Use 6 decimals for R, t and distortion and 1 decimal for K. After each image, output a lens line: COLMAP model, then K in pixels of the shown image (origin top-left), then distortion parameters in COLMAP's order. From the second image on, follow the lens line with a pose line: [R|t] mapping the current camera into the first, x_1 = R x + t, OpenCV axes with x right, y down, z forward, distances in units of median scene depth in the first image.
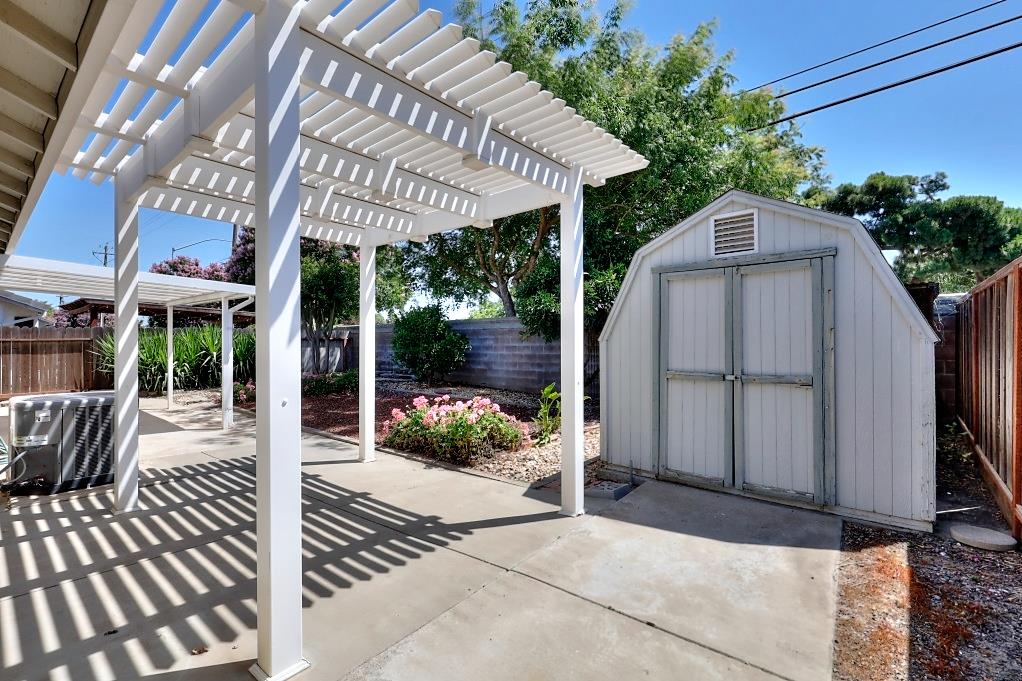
lens RADIAL K [[461.4, 0, 512.6], [0, 461.4, 340.7], [0, 0, 1]] dist [0.000113, 0.000760]
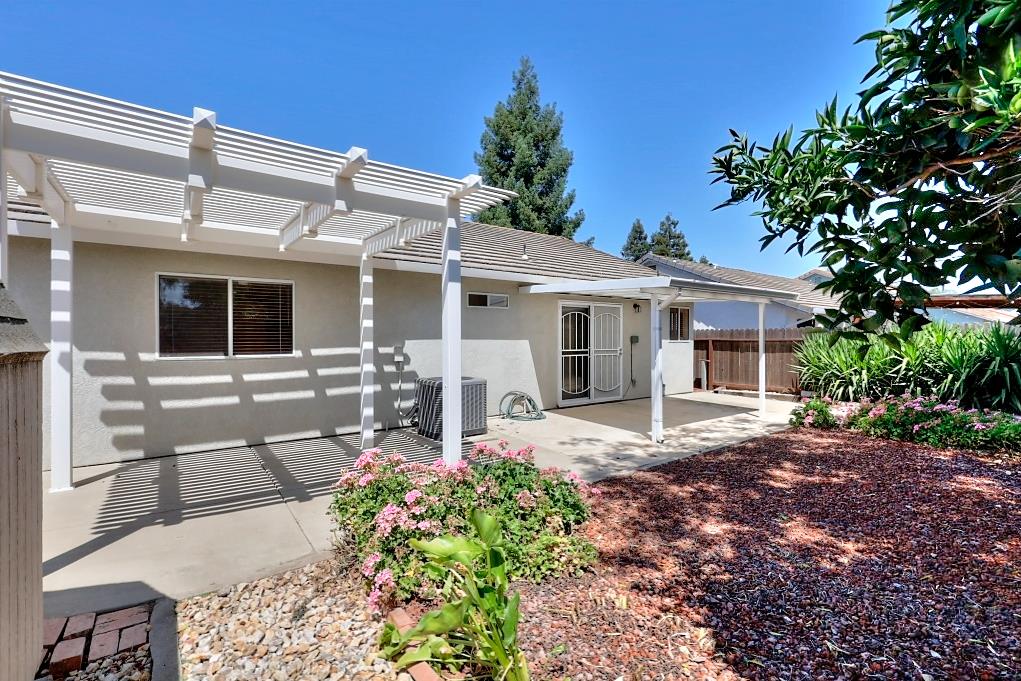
lens RADIAL K [[459.7, 0, 517.6], [0, 459.7, 342.7], [0, 0, 1]] dist [0.015350, 0.000094]
pose [[-0.222960, 0.011213, -0.974763, 0.430268], [-0.002556, 0.999924, 0.012087, -0.015163], [0.974824, 0.005187, -0.222914, 1.307151]]
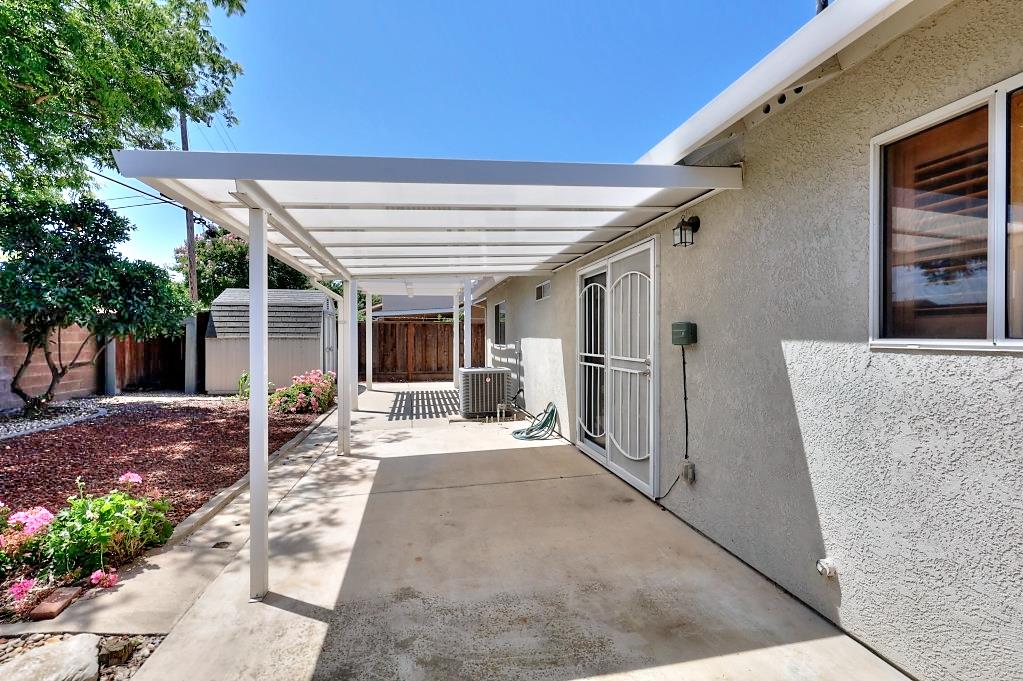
lens RADIAL K [[458.7, 0, 514.6], [0, 458.7, 337.4], [0, 0, 1]] dist [-0.001980, -0.000287]
pose [[-0.787440, -0.001117, 0.616390, -1.819021], [0.001854, 0.999990, 0.004181, -0.005514], [-0.616388, 0.004435, -0.787430, 1.981999]]
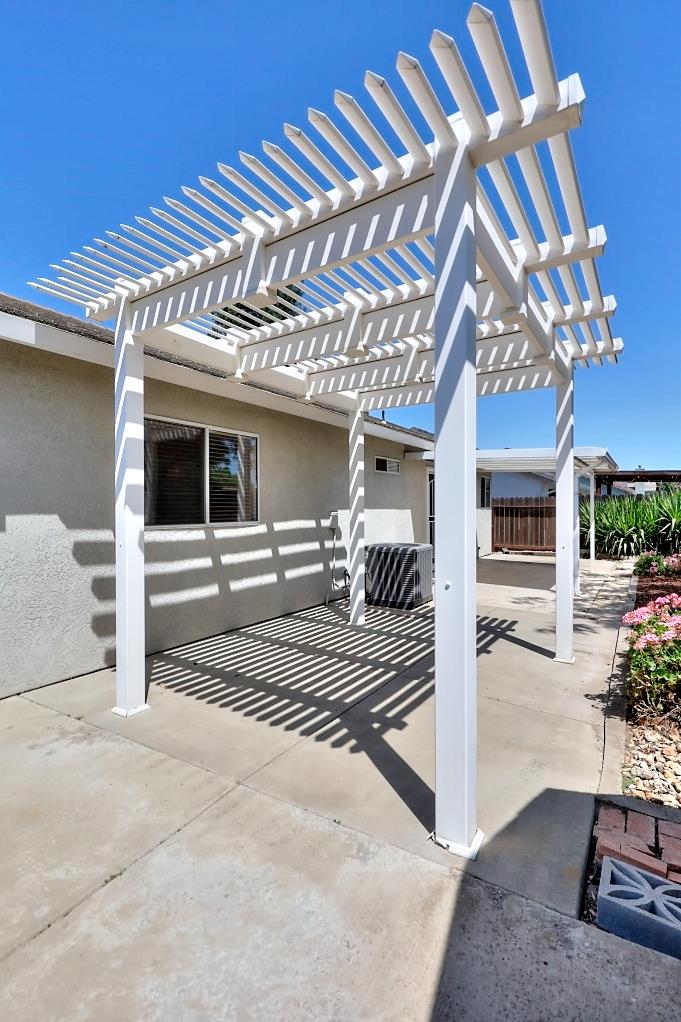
lens RADIAL K [[461.4, 0, 341.5], [0, 461.4, 512.9], [0, 0, 1]] dist [0.000113, 0.000760]
pose [[0.117119, 0.008153, -0.993084, 0.417331], [0.004230, 0.999953, 0.008708, 0.003837], [0.993109, -0.005220, 0.117079, 0.547182]]
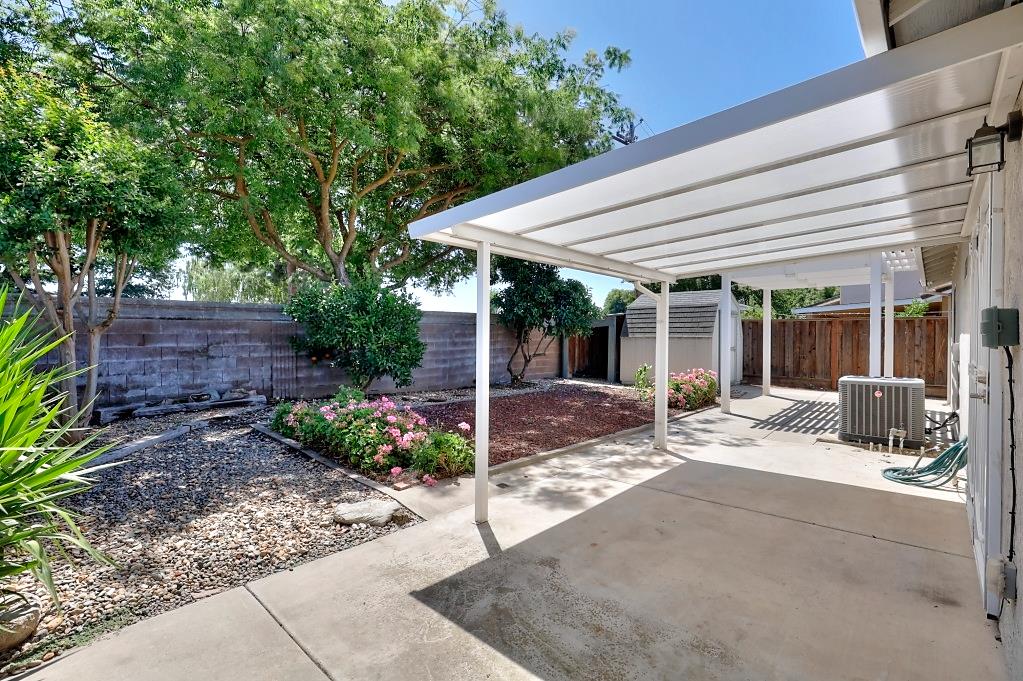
lens RADIAL K [[457.6, 0, 509.8], [0, 457.6, 340.6], [0, 0, 1]] dist [-0.001489, -0.000334]
pose [[0.033928, -0.009742, 0.999377, -1.952458], [0.000202, 0.999953, 0.009741, -0.002077], [-0.999424, -0.000128, 0.033928, 1.738759]]
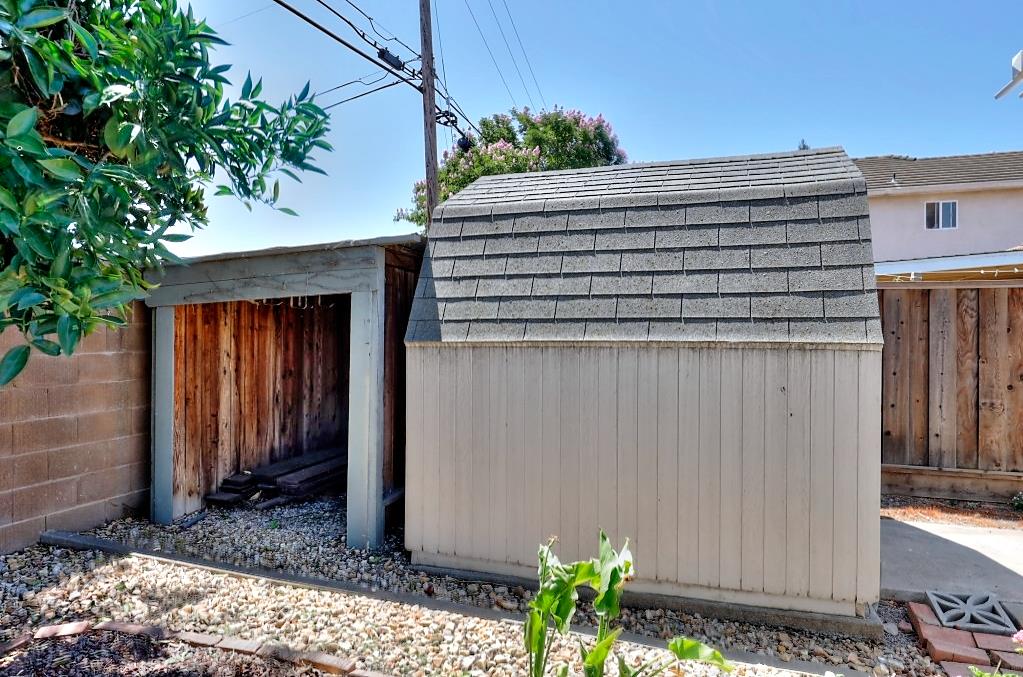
lens RADIAL K [[650.1, 0, 511.5], [0, 650.1, 338.5], [0, 0, 1]] dist [0.000624, -0.000776]
pose [[-0.364486, -0.007492, 0.931179, -0.233792], [0.001104, 0.999963, 0.008478, -0.007614], [-0.931208, 0.004119, -0.364464, 1.390165]]
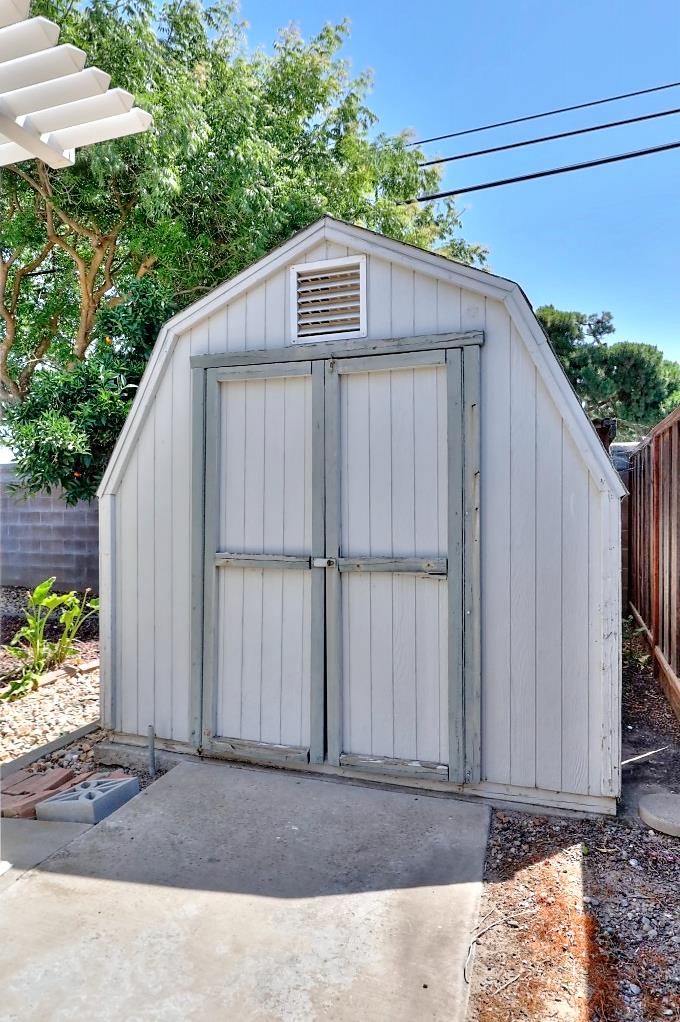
lens RADIAL K [[649.5, 0, 340.0], [0, 649.5, 511.0], [0, 0, 1]] dist [0.000624, -0.000776]
pose [[0.935135, 0.002962, 0.354278, 0.160558], [-0.004283, 0.999986, 0.002945, 0.012085], [-0.354265, -0.004271, 0.935135, 0.199074]]
